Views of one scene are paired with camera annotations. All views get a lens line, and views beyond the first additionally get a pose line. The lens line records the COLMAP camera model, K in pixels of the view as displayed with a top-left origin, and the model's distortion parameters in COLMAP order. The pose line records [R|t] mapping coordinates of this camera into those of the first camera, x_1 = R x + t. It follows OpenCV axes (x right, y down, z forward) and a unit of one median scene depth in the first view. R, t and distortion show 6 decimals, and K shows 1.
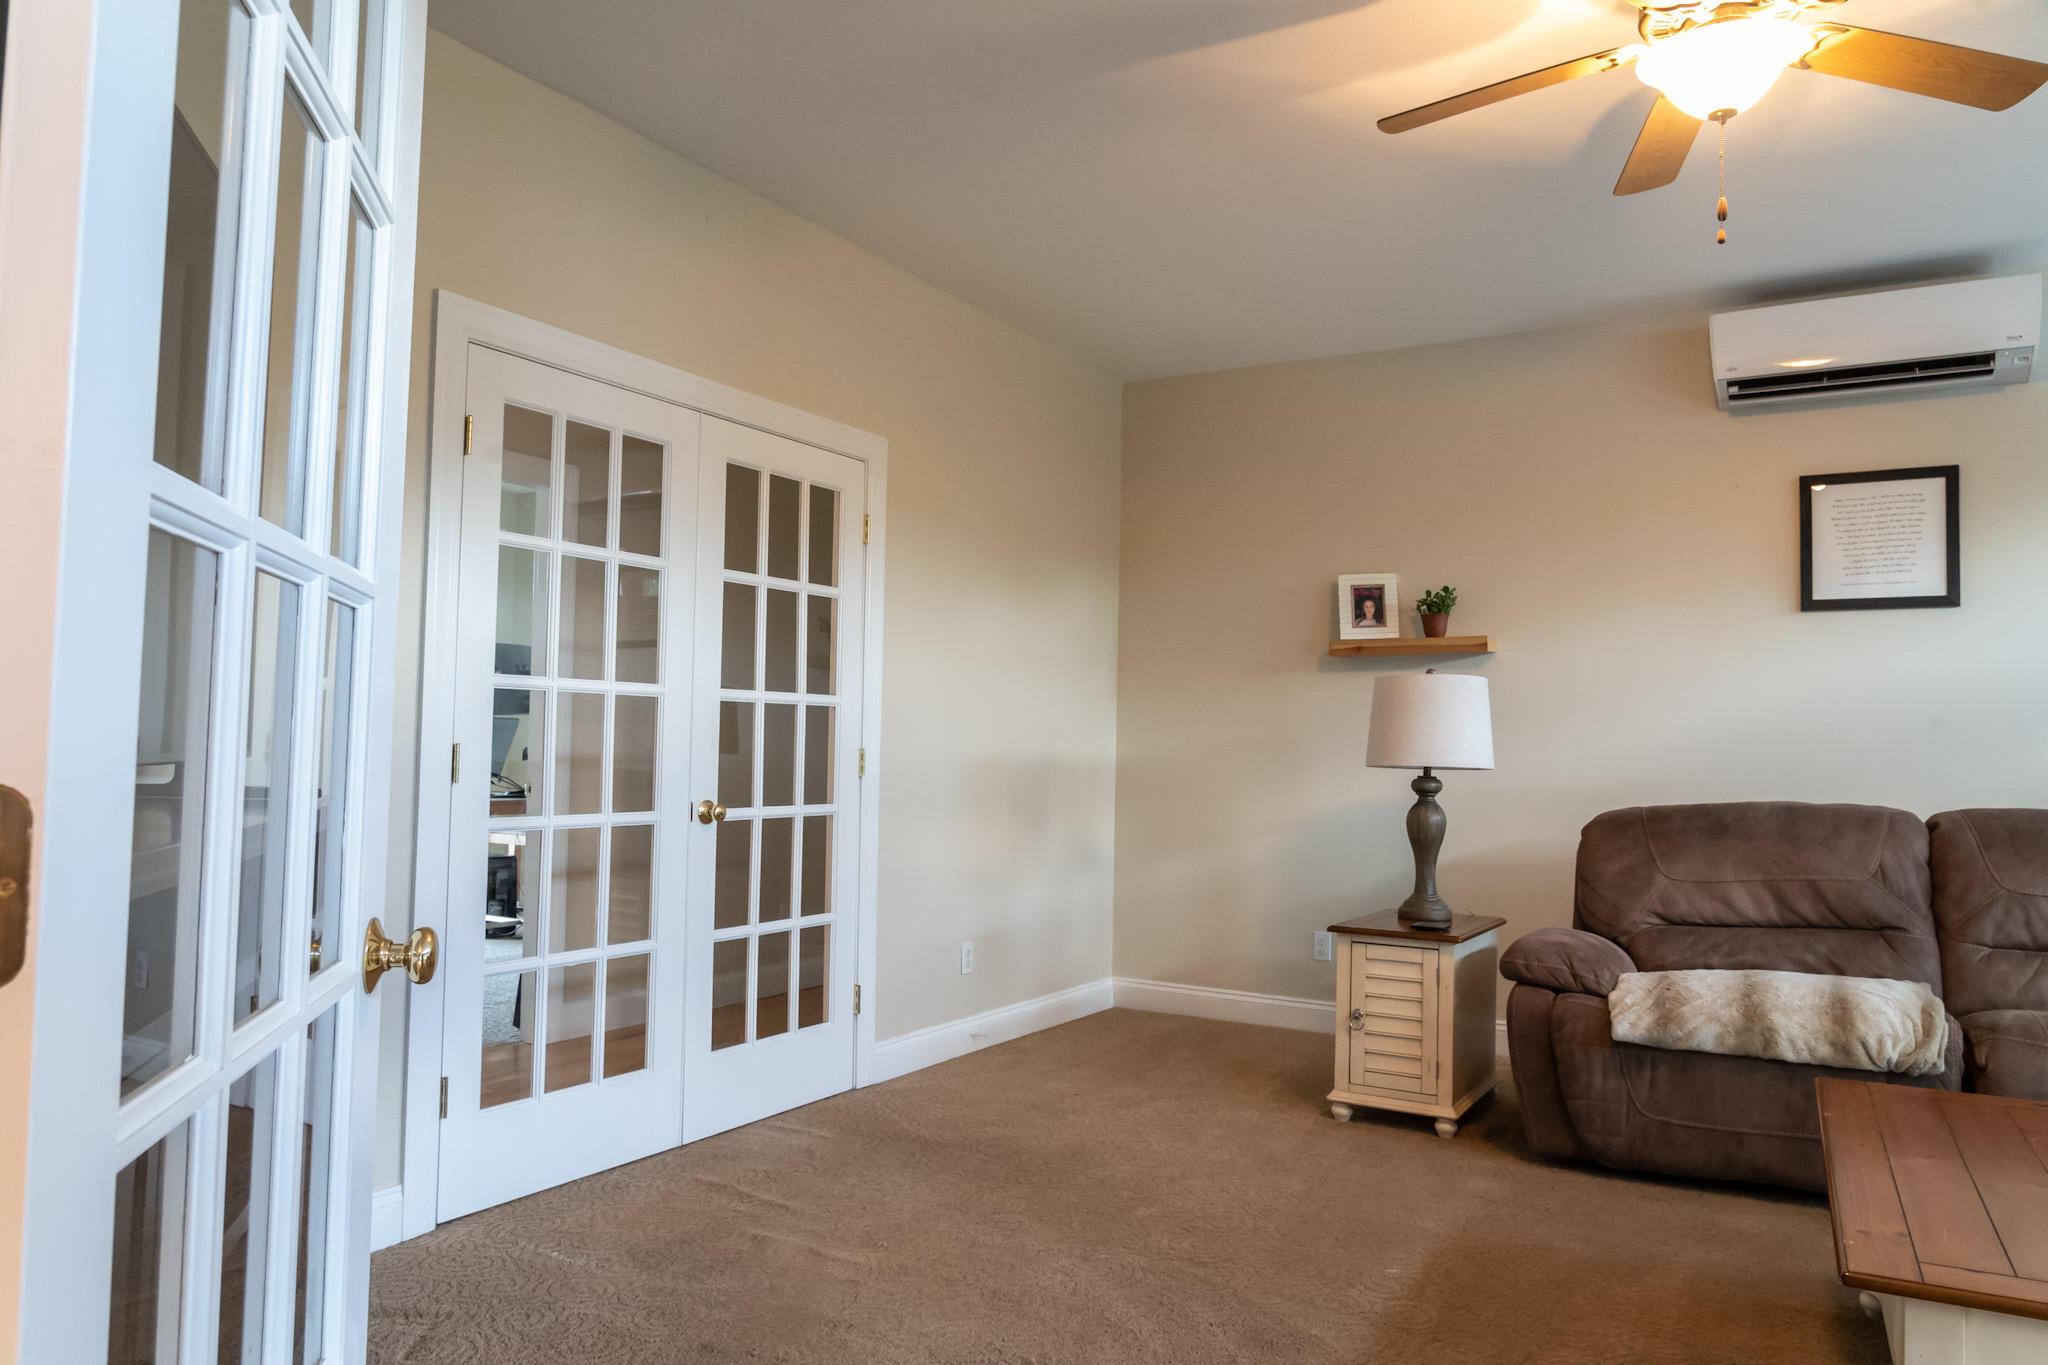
lens RADIAL K [[1419.4, 0, 1037.2], [0, 1419.4, 678.1], [0, 0, 1]] dist [-0.005122, 0.002338]
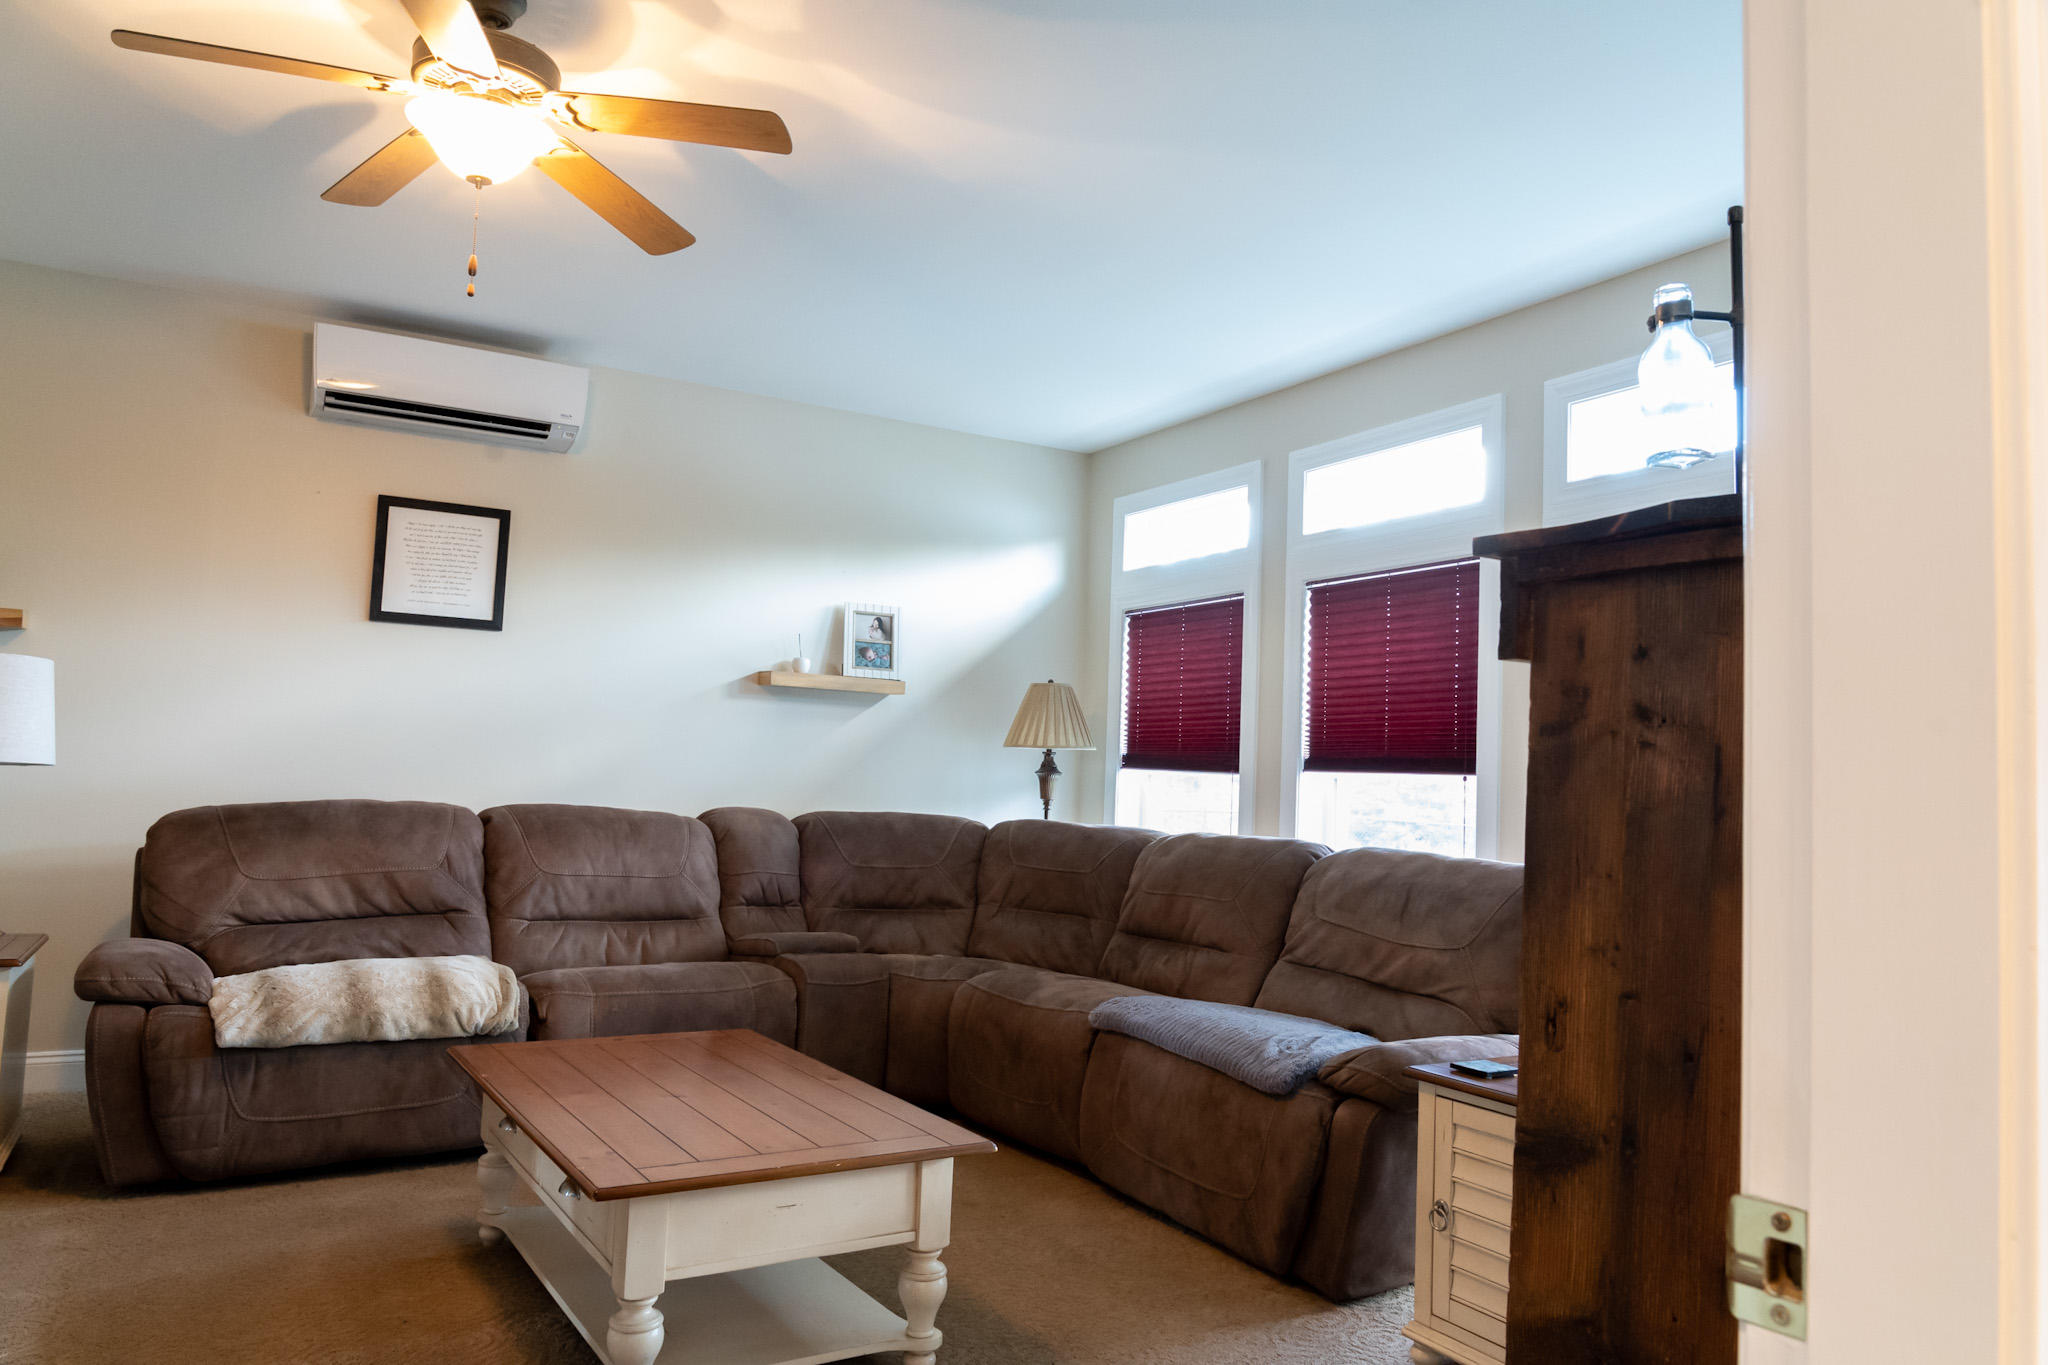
lens RADIAL K [[1419.4, 0, 1037.2], [0, 1419.4, 678.1], [0, 0, 1]] dist [-0.005122, 0.002338]
pose [[0.486989, 0.065539, 0.870946, -0.174629], [-0.071513, 0.996825, -0.035024, -0.002907], [-0.870476, -0.045228, 0.490129, 0.046604]]
